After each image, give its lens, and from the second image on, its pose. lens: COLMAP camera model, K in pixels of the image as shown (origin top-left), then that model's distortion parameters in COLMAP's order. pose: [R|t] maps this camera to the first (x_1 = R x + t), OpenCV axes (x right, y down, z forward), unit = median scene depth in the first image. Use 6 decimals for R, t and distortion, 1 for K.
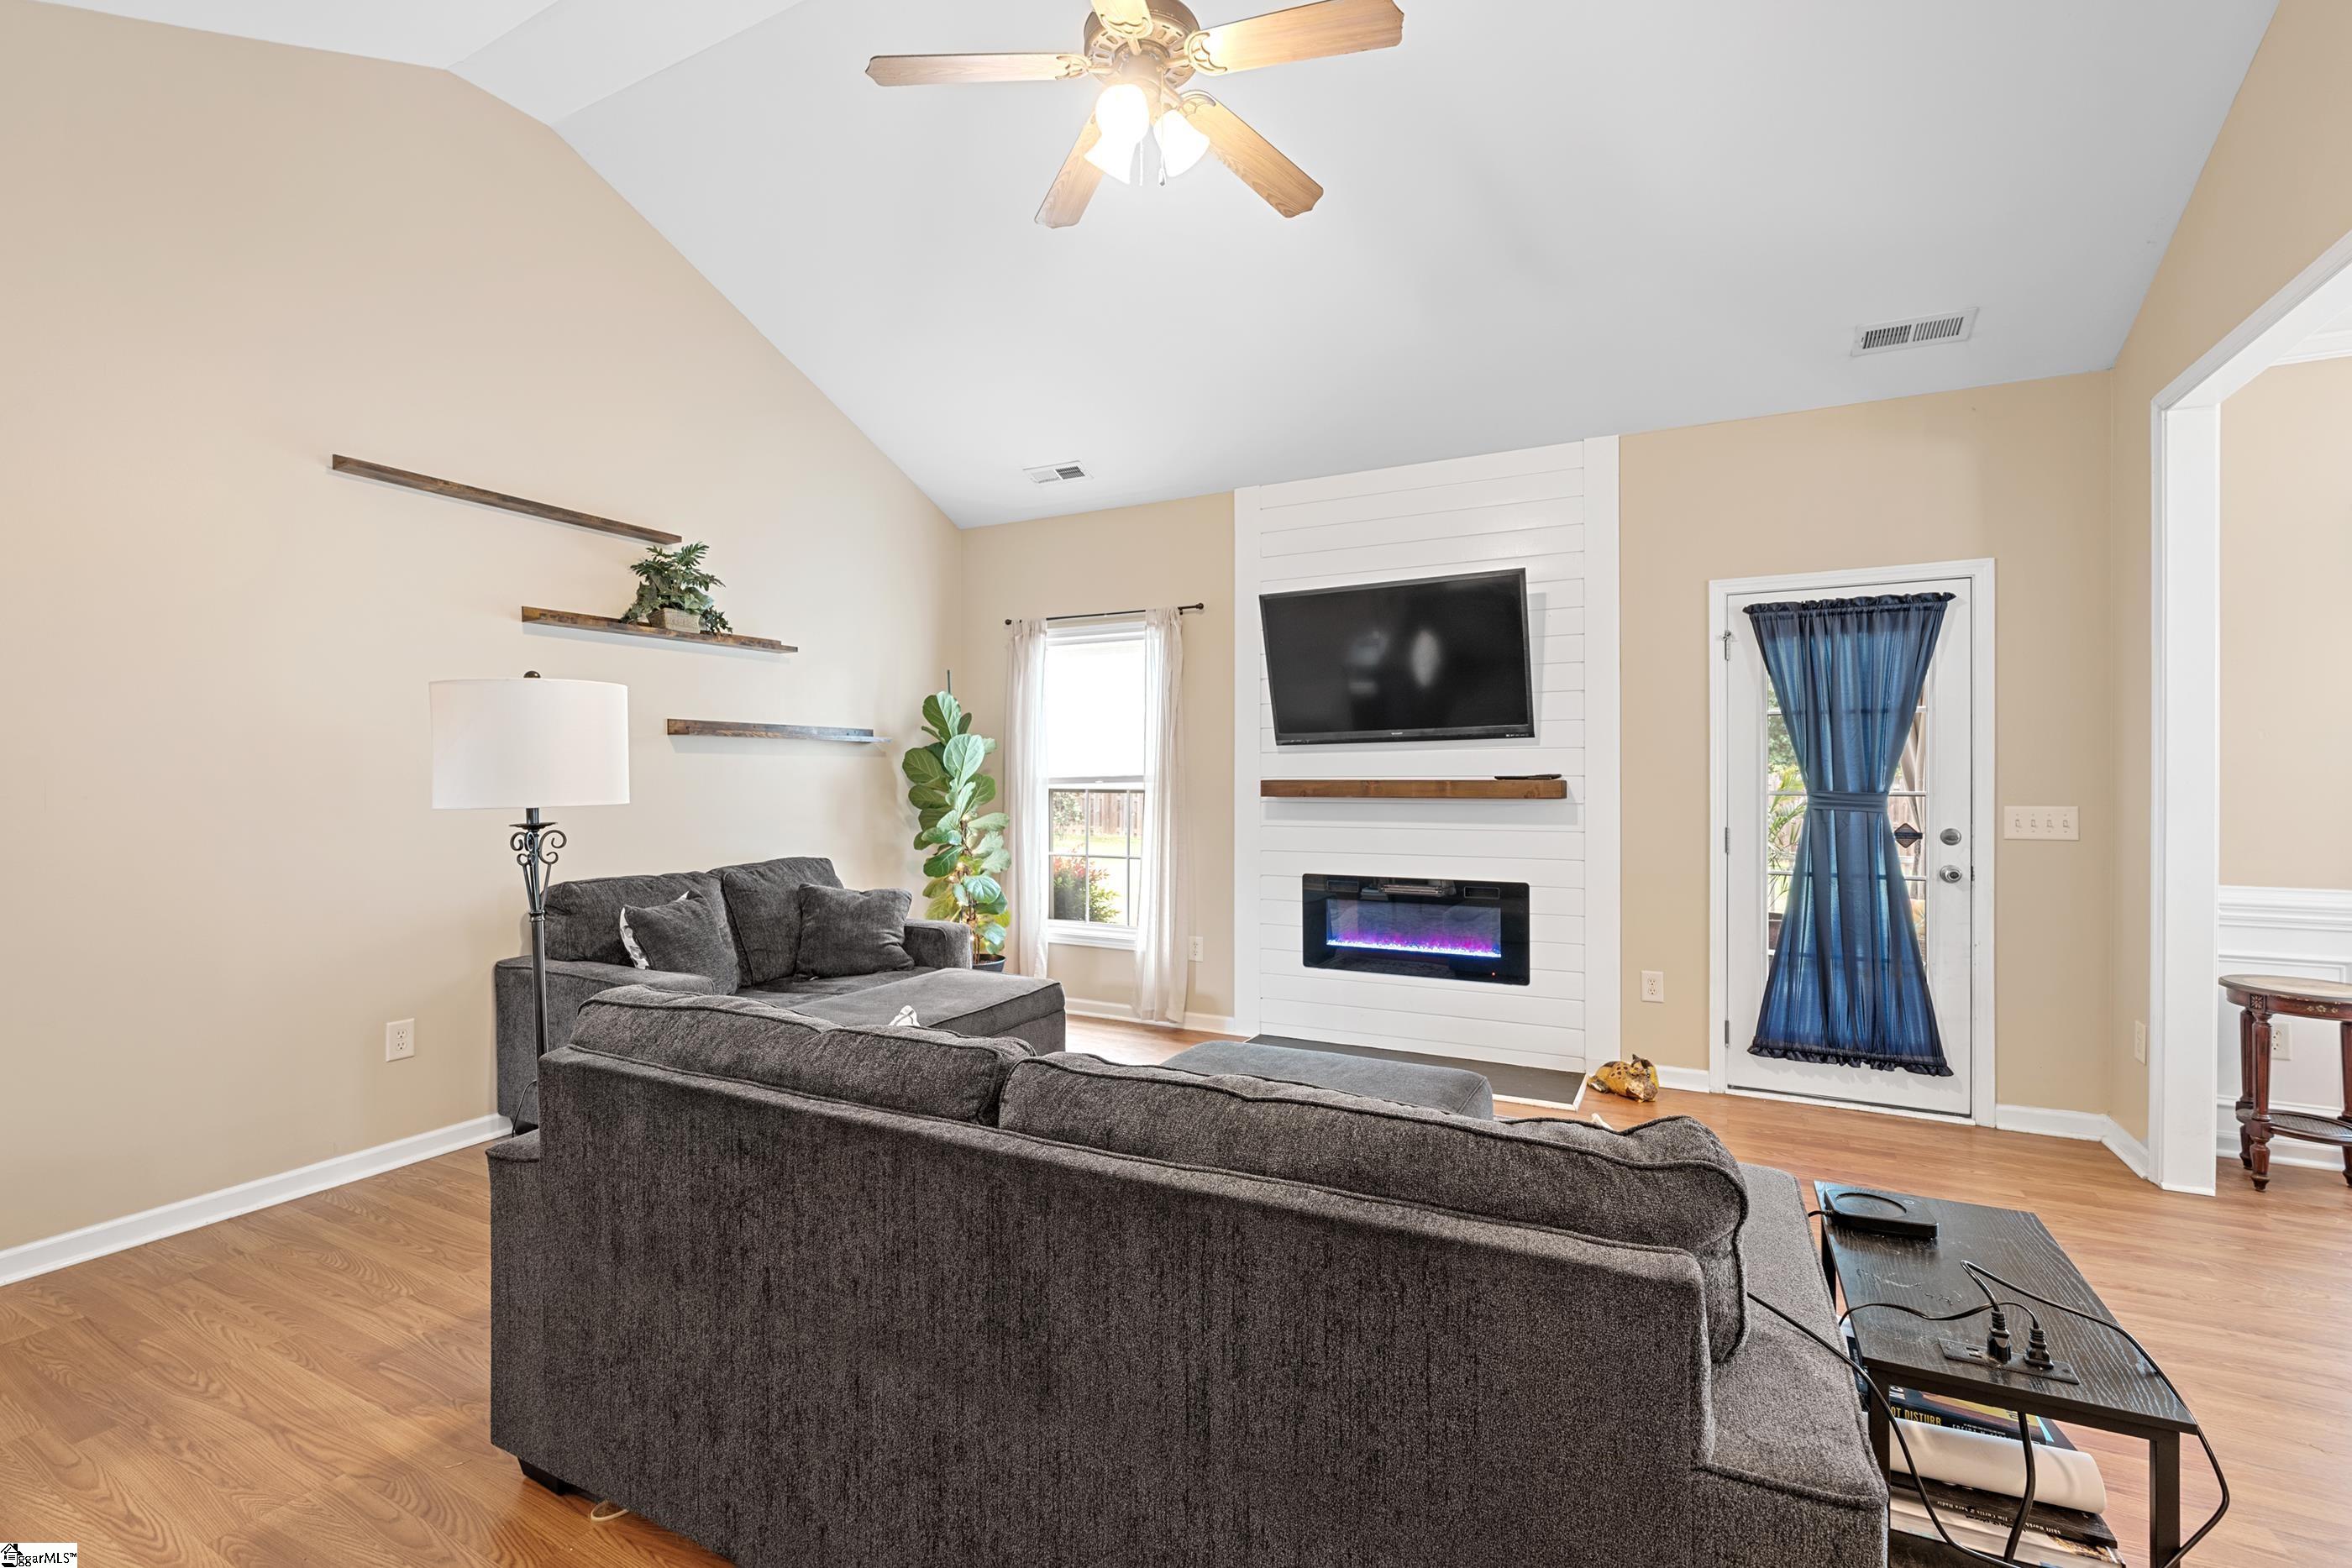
lens RADIAL K [[1019.1, 0, 1179.9], [0, 1019.1, 781.7], [0, 0, 1]] dist [-0.009162, 0.001629]
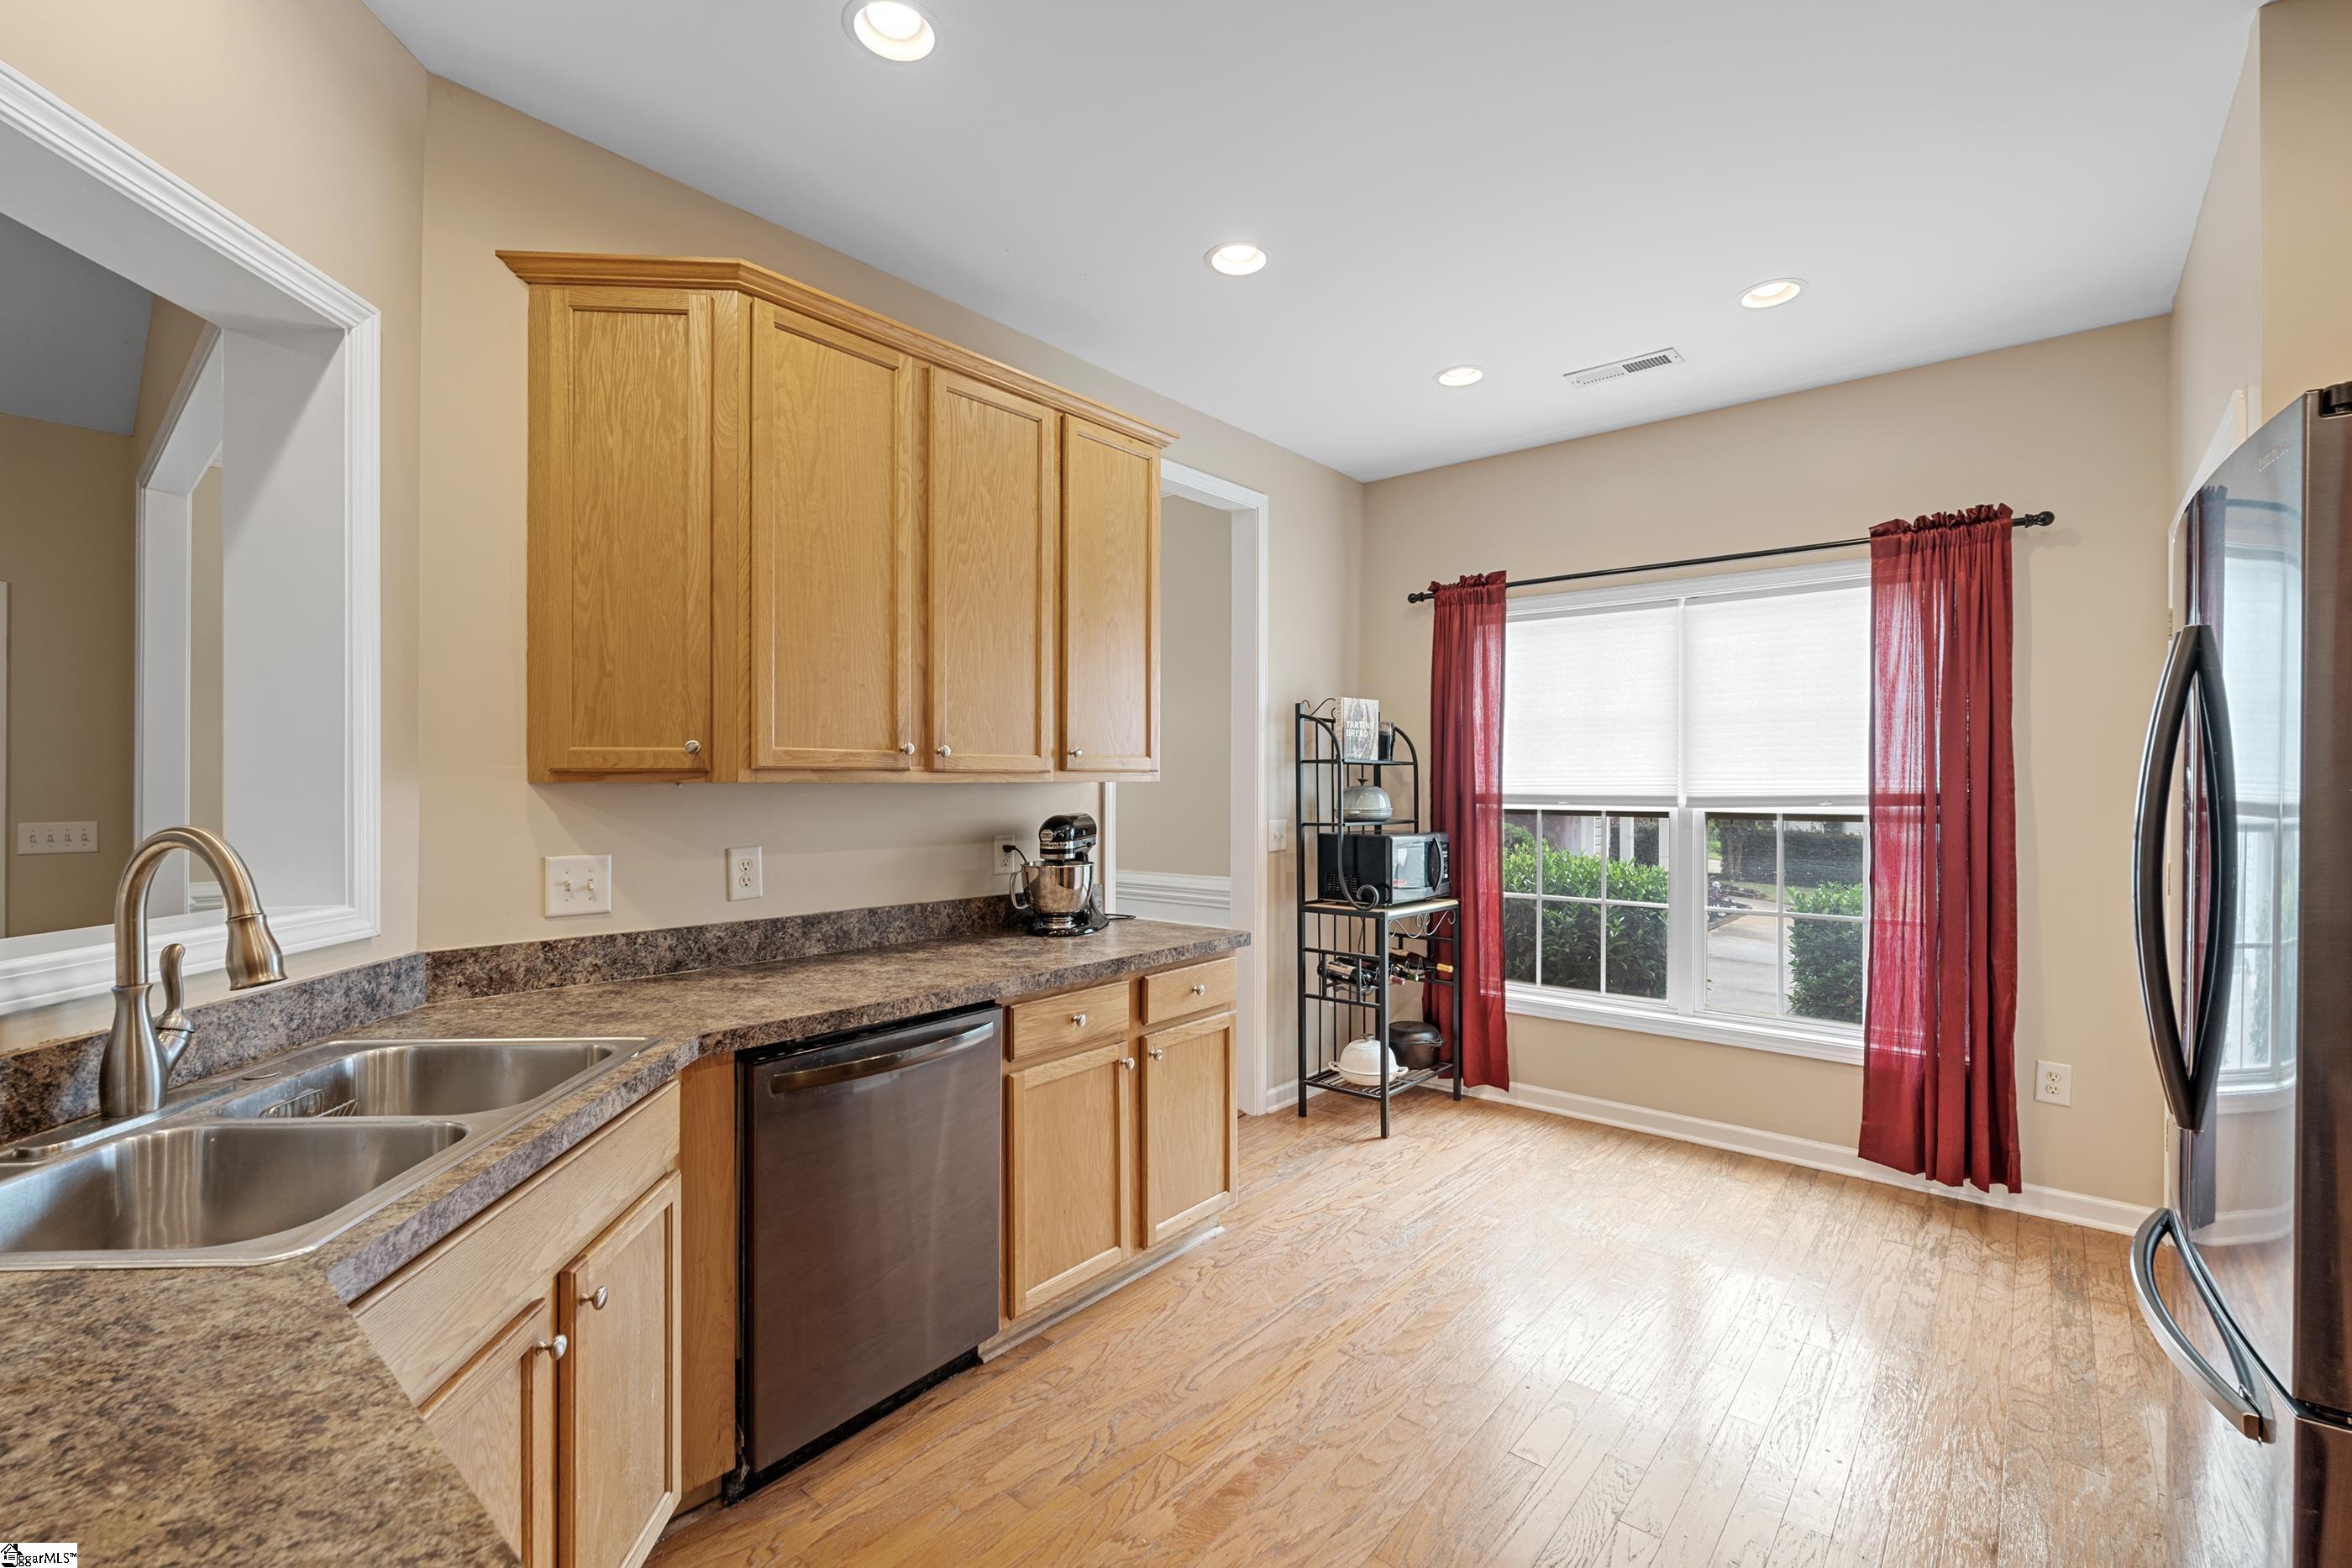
lens RADIAL K [[1019.1, 0, 1176.2], [0, 1019.1, 780.1], [0, 0, 1]] dist [-0.009162, 0.001629]
pose [[0.231178, 0.004607, 0.972901, 0.066981], [0.006201, 0.999961, -0.006209, -0.004845], [-0.972892, 0.007469, 0.231140, -0.312706]]
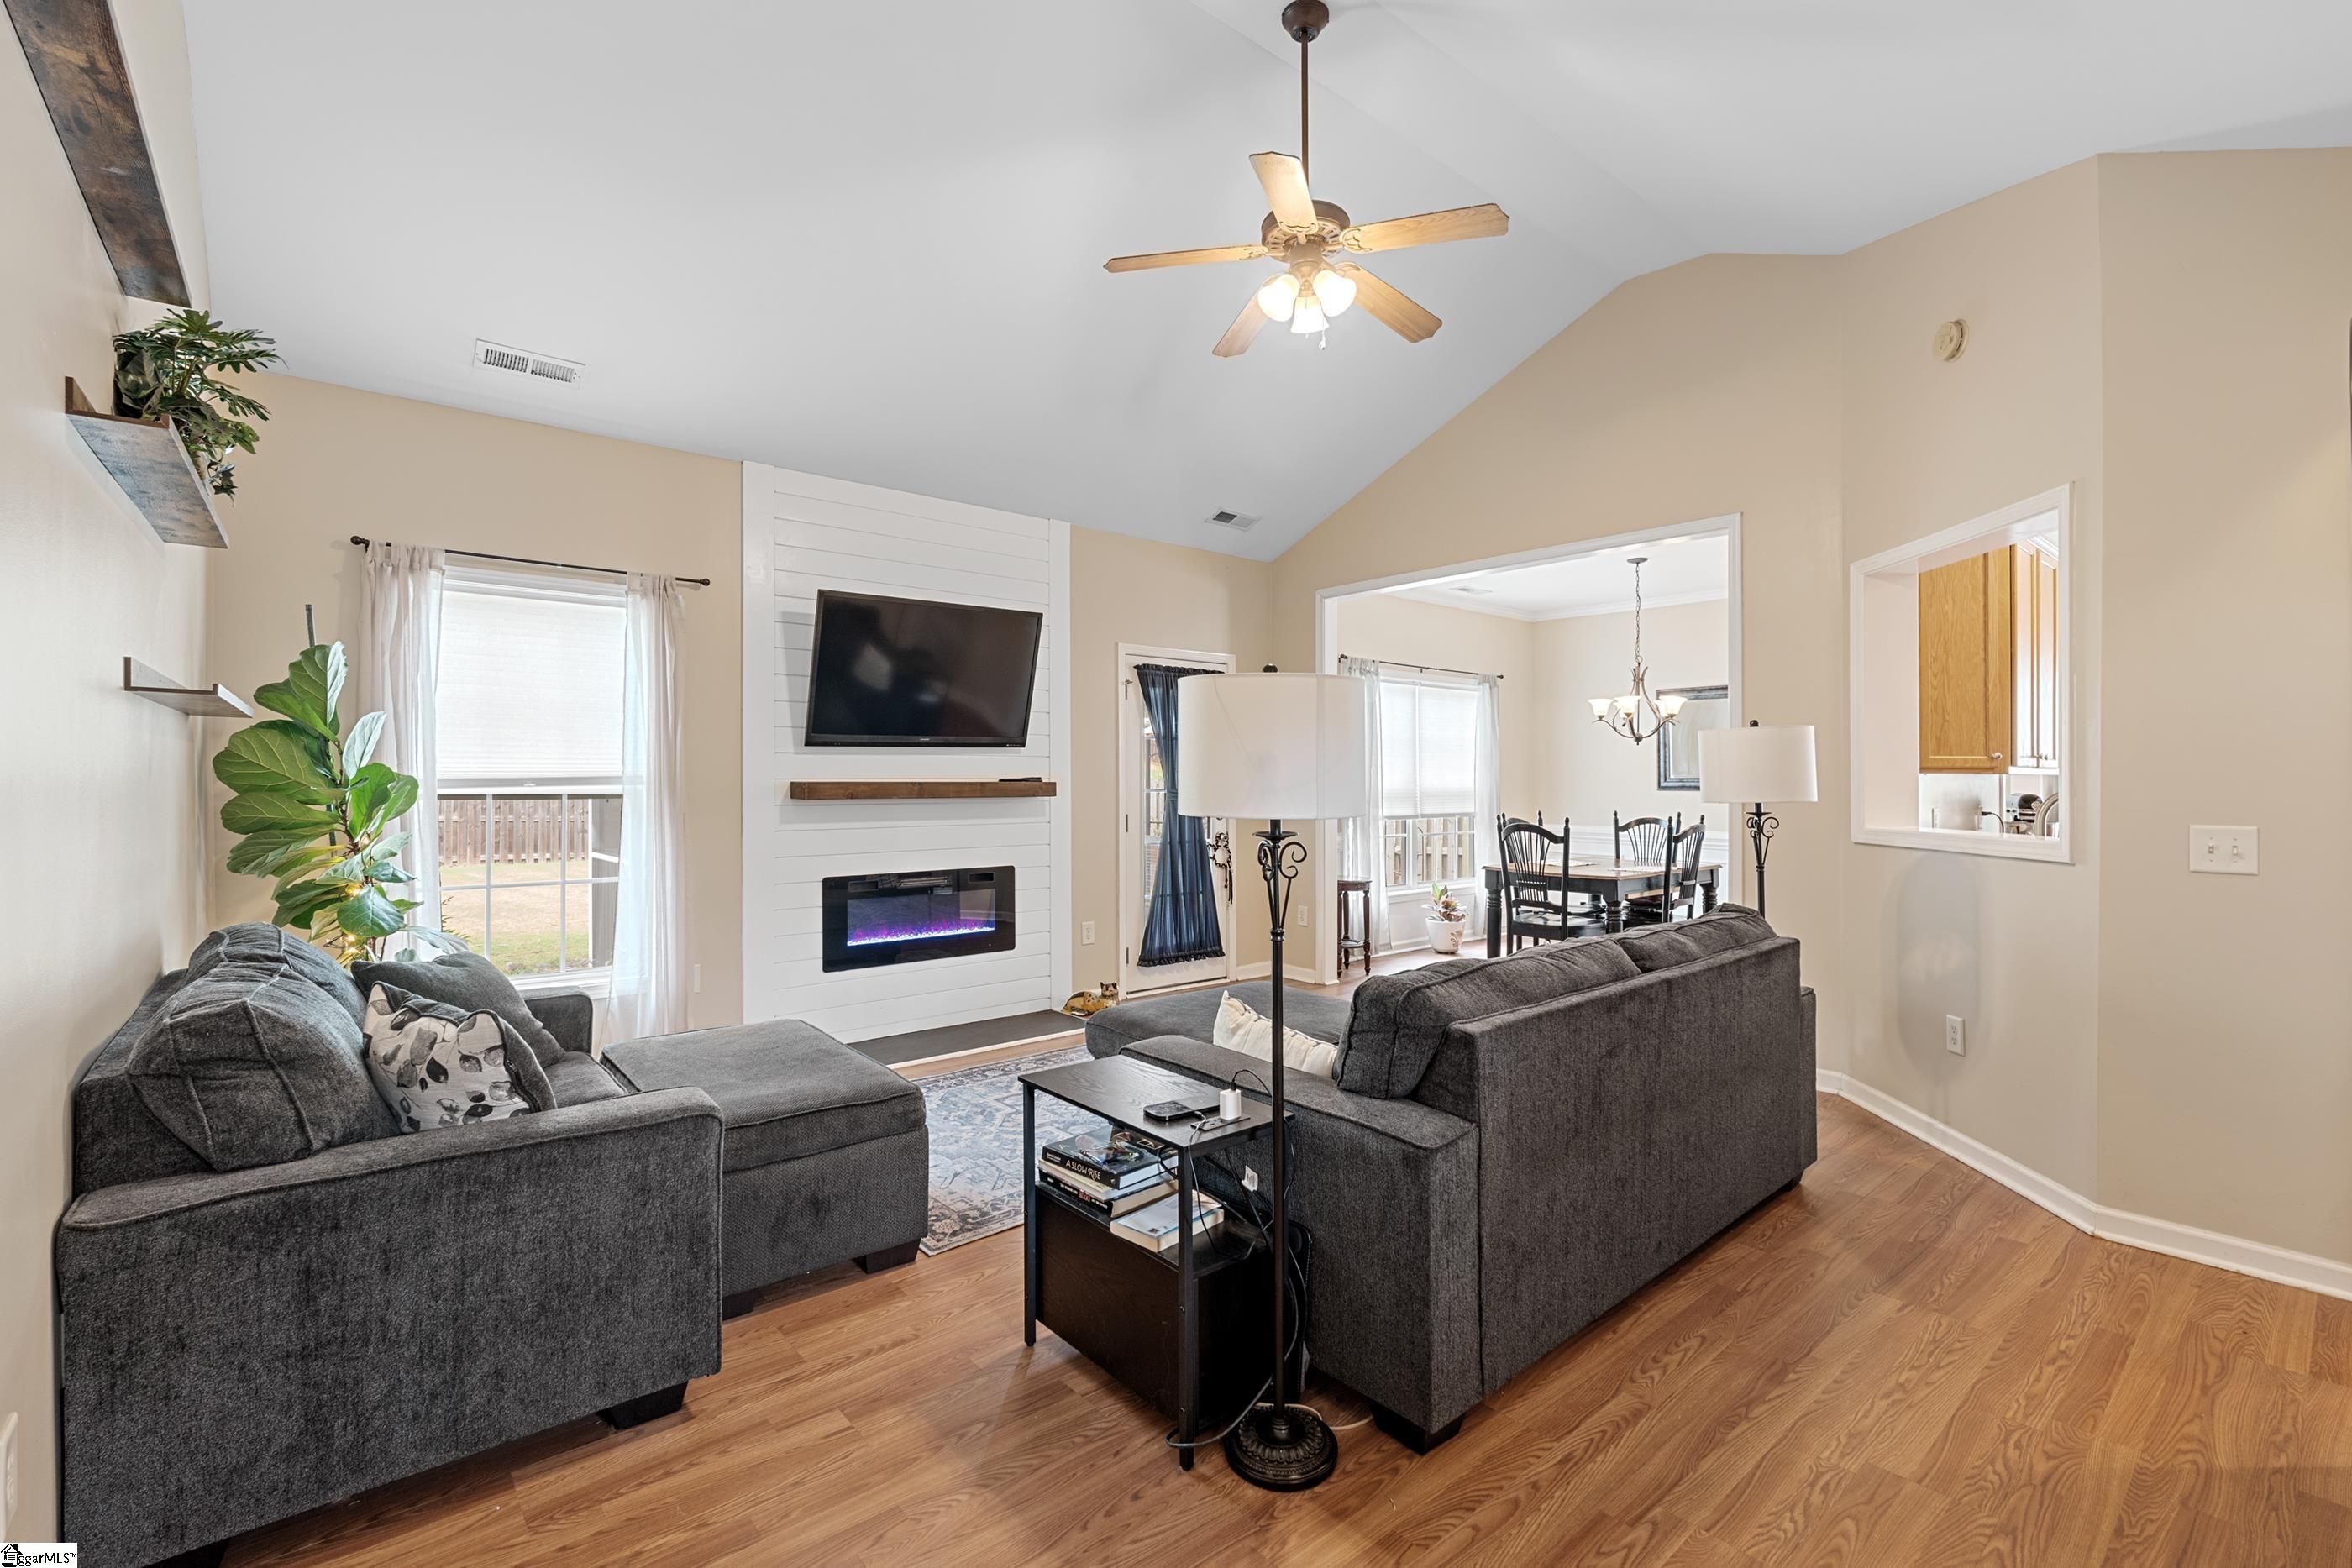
lens RADIAL K [[1019.1, 0, 1164.2], [0, 1019.1, 775.6], [0, 0, 1]] dist [-0.009162, 0.001629]
pose [[0.395323, 0.003801, 0.918534, -0.699697], [0.001083, 0.999989, -0.004604, -0.003390], [-0.918542, 0.002815, 0.395314, 0.339690]]
